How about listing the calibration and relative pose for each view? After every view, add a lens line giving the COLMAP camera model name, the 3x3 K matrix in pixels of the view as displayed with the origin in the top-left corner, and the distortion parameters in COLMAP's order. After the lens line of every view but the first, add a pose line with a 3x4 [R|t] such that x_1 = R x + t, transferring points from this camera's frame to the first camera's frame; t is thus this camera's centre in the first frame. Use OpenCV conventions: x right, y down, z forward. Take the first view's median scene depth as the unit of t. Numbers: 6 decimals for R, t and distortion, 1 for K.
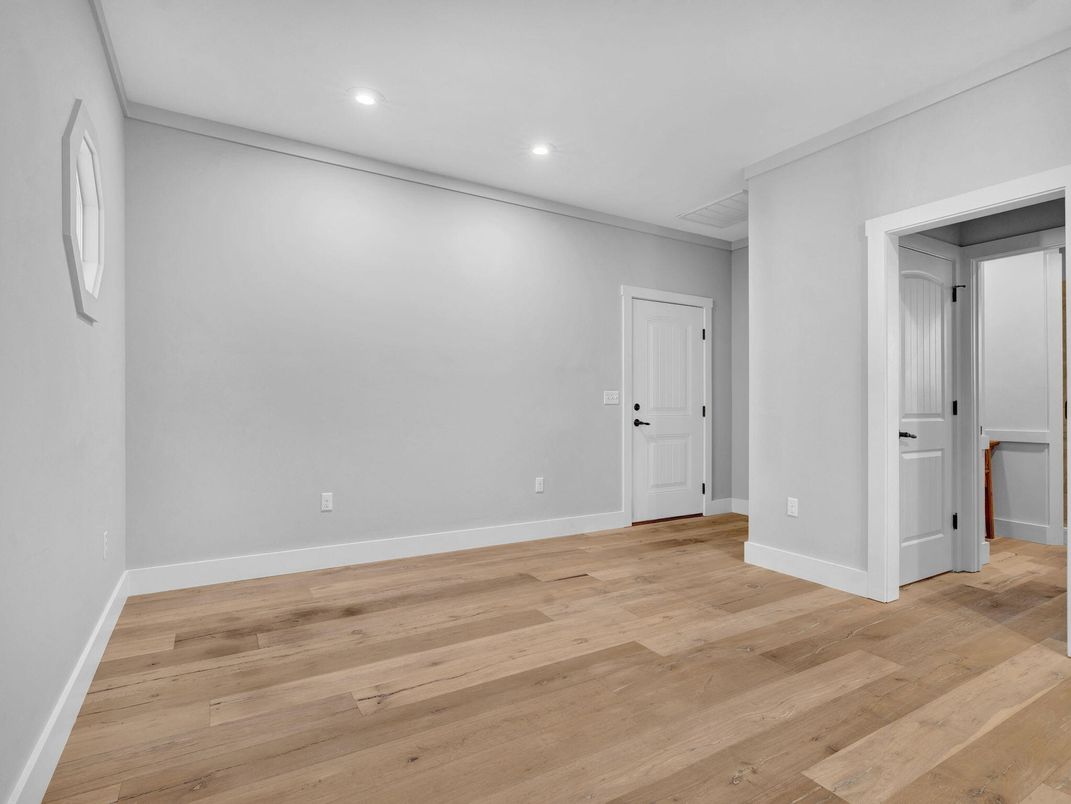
lens RADIAL K [[550.0, 0, 537.5], [0, 550.0, 404.2], [0, 0, 1]] dist [0.003502, -0.000110]
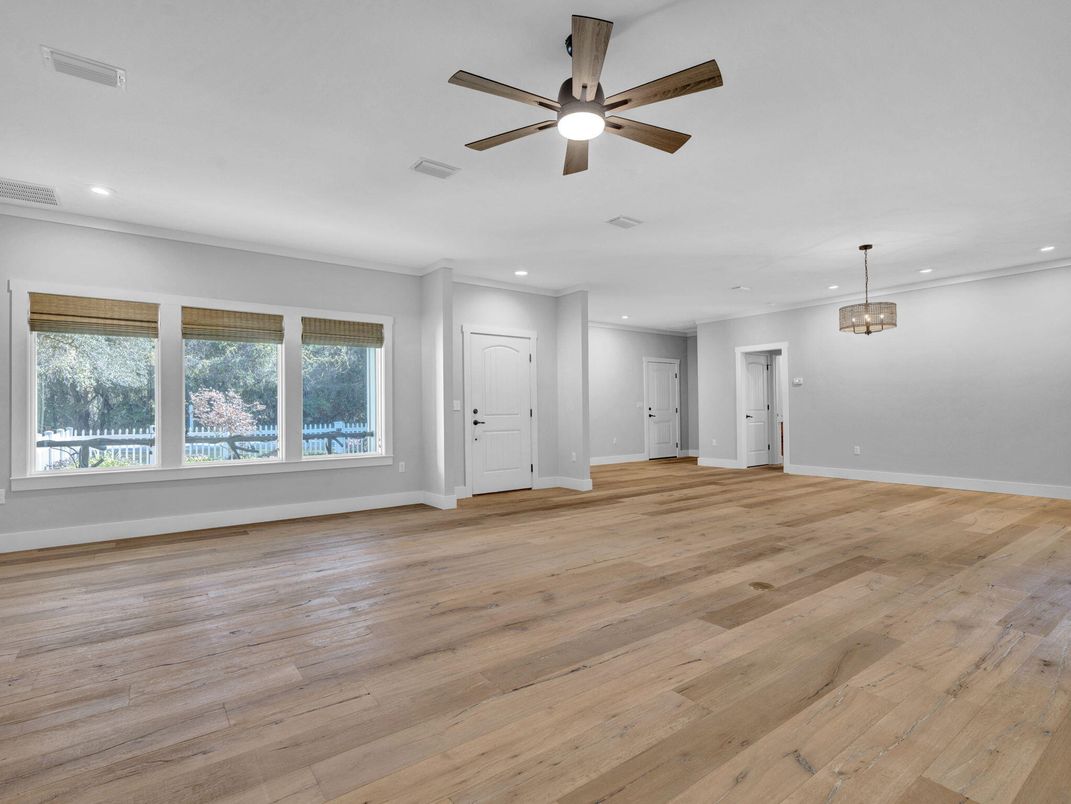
lens RADIAL K [[550.0, 0, 533.1], [0, 550.0, 399.5], [0, 0, 1]] dist [0.003502, -0.000110]
pose [[0.994473, -0.011916, 0.104316, -0.567257], [0.013013, 0.999867, -0.009843, -0.017542], [-0.104185, 0.011147, 0.994496, -1.292216]]
